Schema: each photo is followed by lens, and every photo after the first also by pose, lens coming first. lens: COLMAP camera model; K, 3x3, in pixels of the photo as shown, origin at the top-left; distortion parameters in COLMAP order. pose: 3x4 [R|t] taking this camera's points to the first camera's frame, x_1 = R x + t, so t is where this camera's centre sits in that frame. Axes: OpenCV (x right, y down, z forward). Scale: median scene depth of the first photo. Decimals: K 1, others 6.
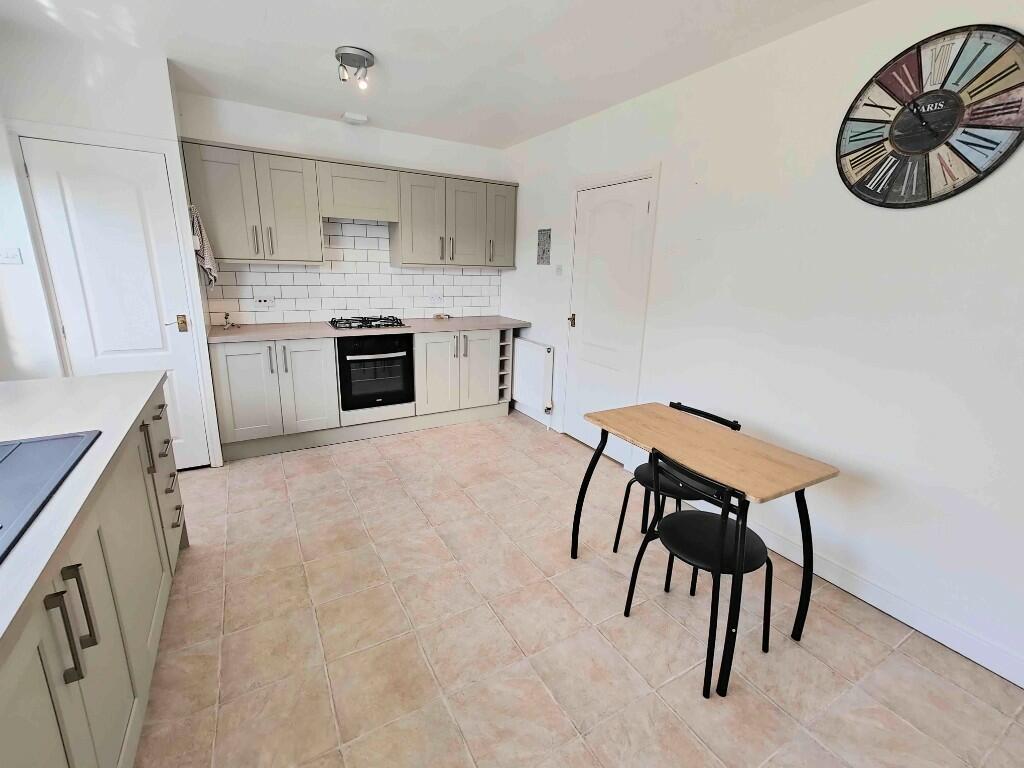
lens RADIAL K [[449.0, 0, 510.7], [0, 449.0, 379.4], [0, 0, 1]] dist [0.002449, 0.000699]
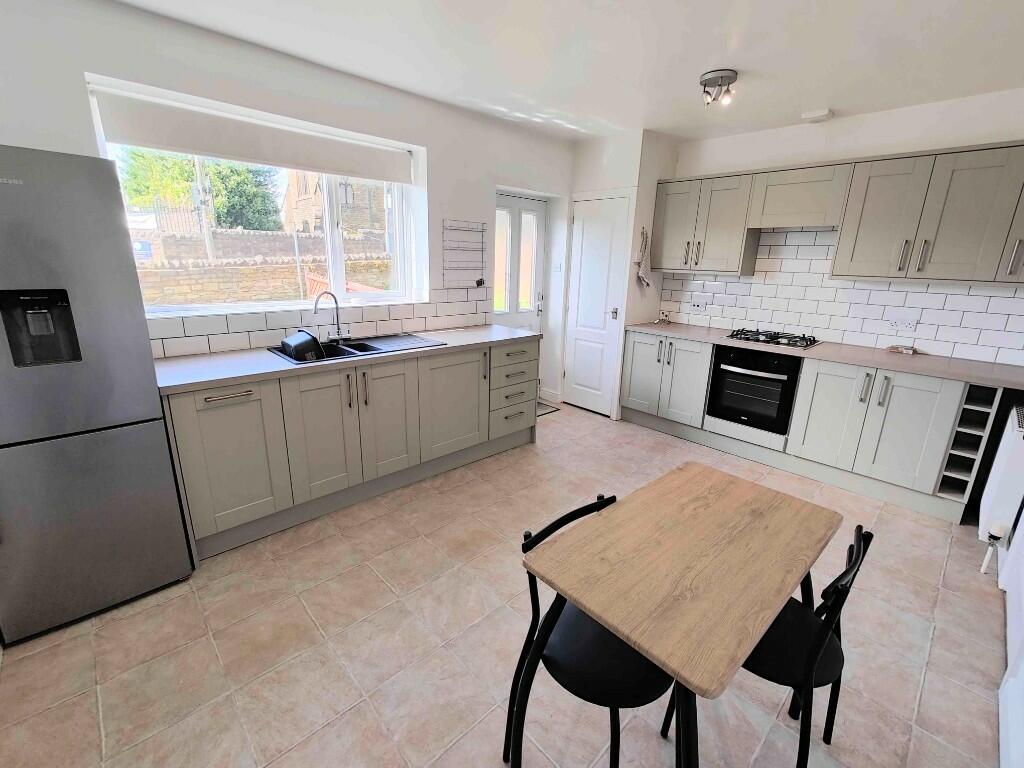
lens RADIAL K [[449.0, 0, 510.7], [0, 449.0, 379.4], [0, 0, 1]] dist [0.002449, 0.000699]
pose [[0.228781, 0.232769, -0.945239, 0.506356], [-0.259892, 0.950354, 0.171126, -0.070866], [0.938145, 0.206510, 0.277918, 0.283334]]
